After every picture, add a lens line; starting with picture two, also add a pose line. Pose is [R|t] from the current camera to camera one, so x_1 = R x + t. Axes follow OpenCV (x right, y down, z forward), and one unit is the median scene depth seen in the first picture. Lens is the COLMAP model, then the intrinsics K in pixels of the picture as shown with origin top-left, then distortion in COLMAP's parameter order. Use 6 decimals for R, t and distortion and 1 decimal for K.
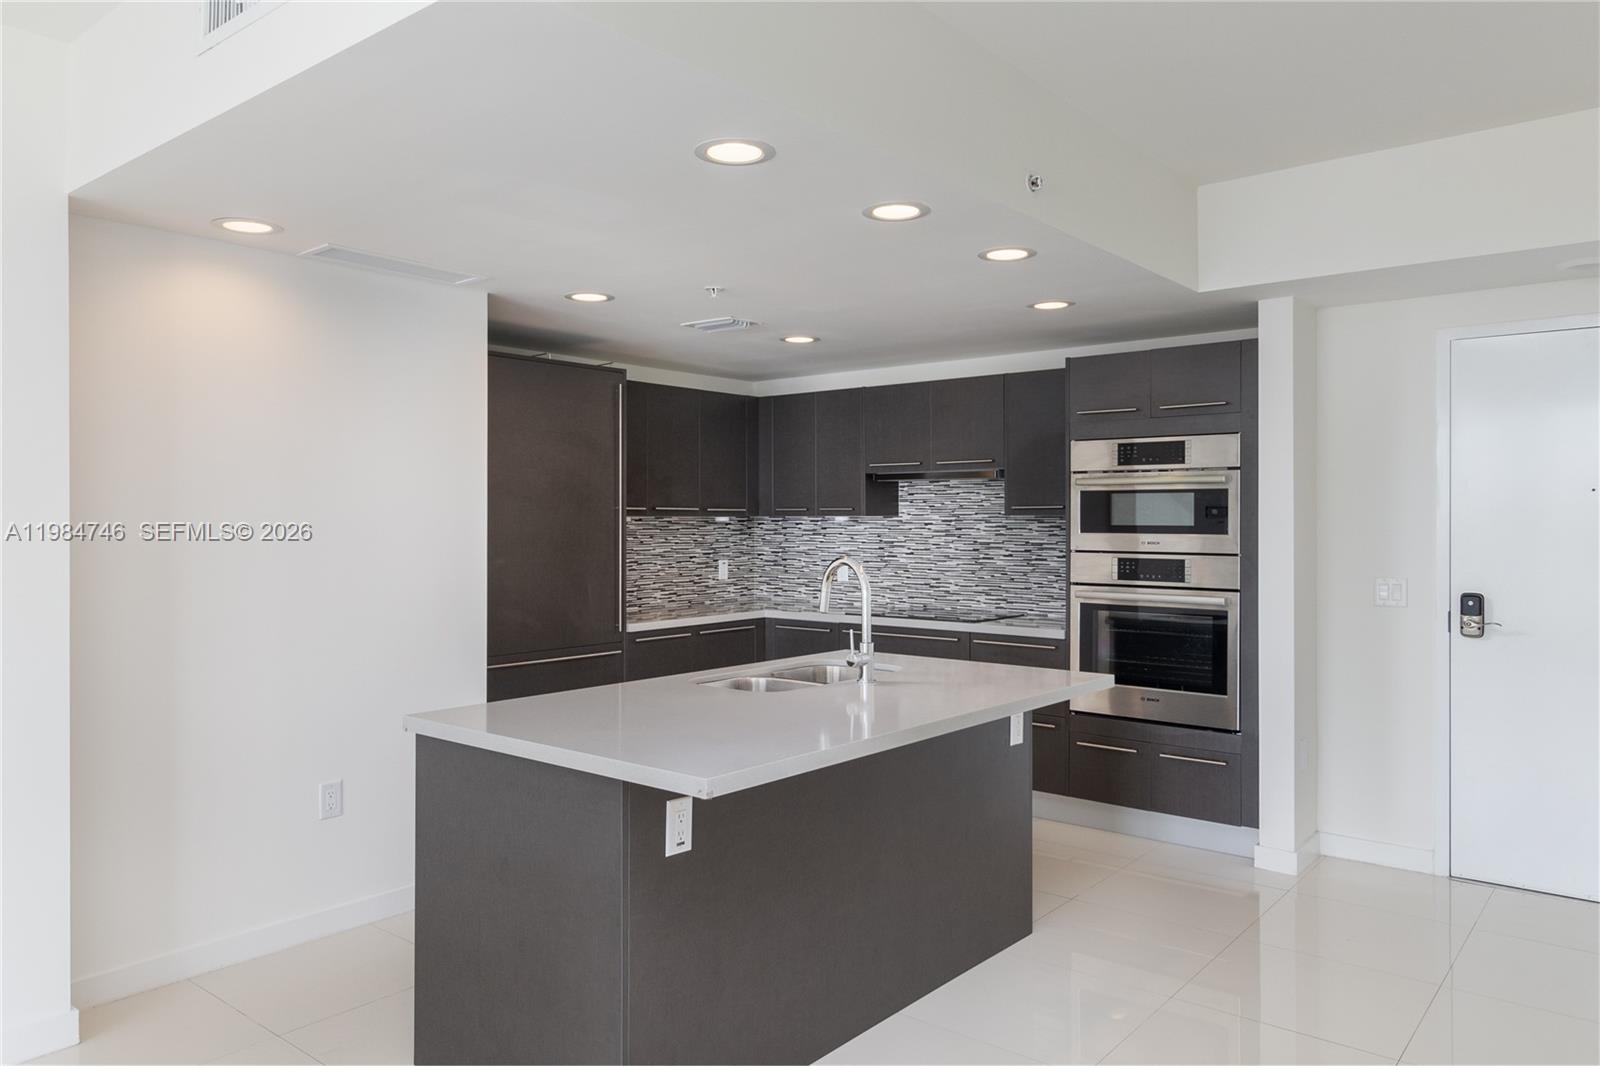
lens RADIAL K [[1079.6, 0, 776.2], [0, 1079.6, 503.7], [0, 0, 1]] dist [-0.005556, -0.001308]
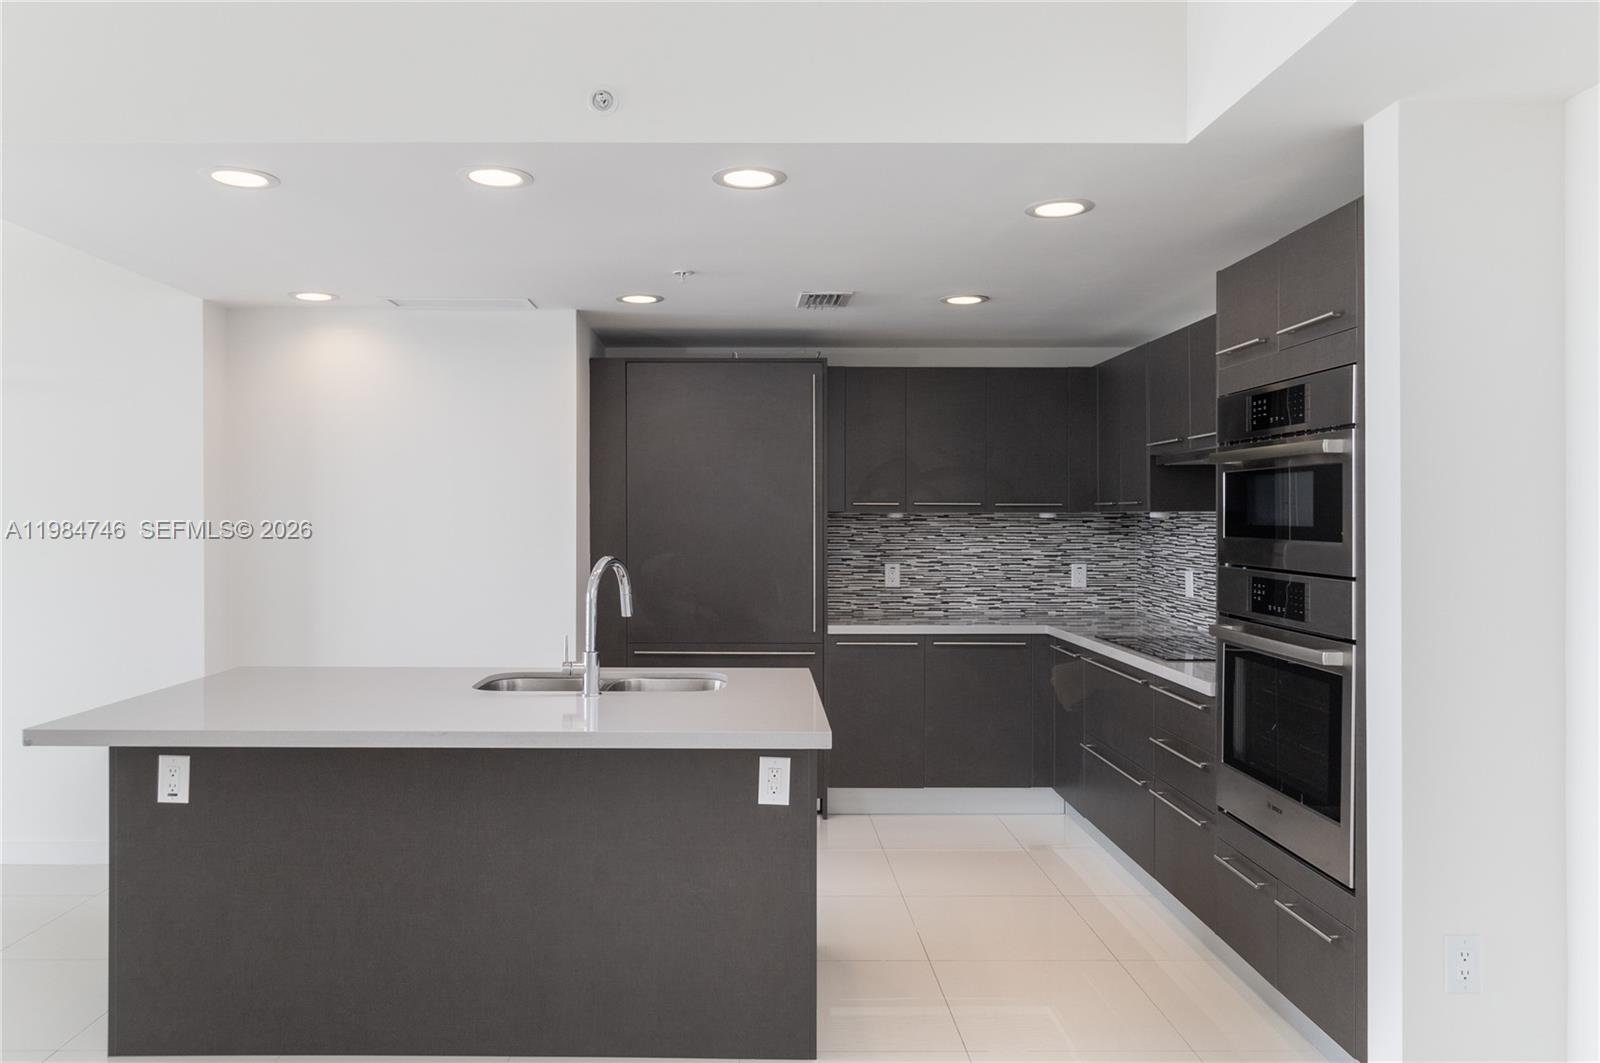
lens RADIAL K [[1079.6, 0, 755.1], [0, 1079.6, 537.1], [0, 0, 1]] dist [-0.005556, -0.001308]
pose [[0.647898, 0.015513, -0.761569, 0.500970], [0.009564, 0.999548, 0.028497, 0.005532], [0.761667, -0.025746, 0.647457, 0.309921]]
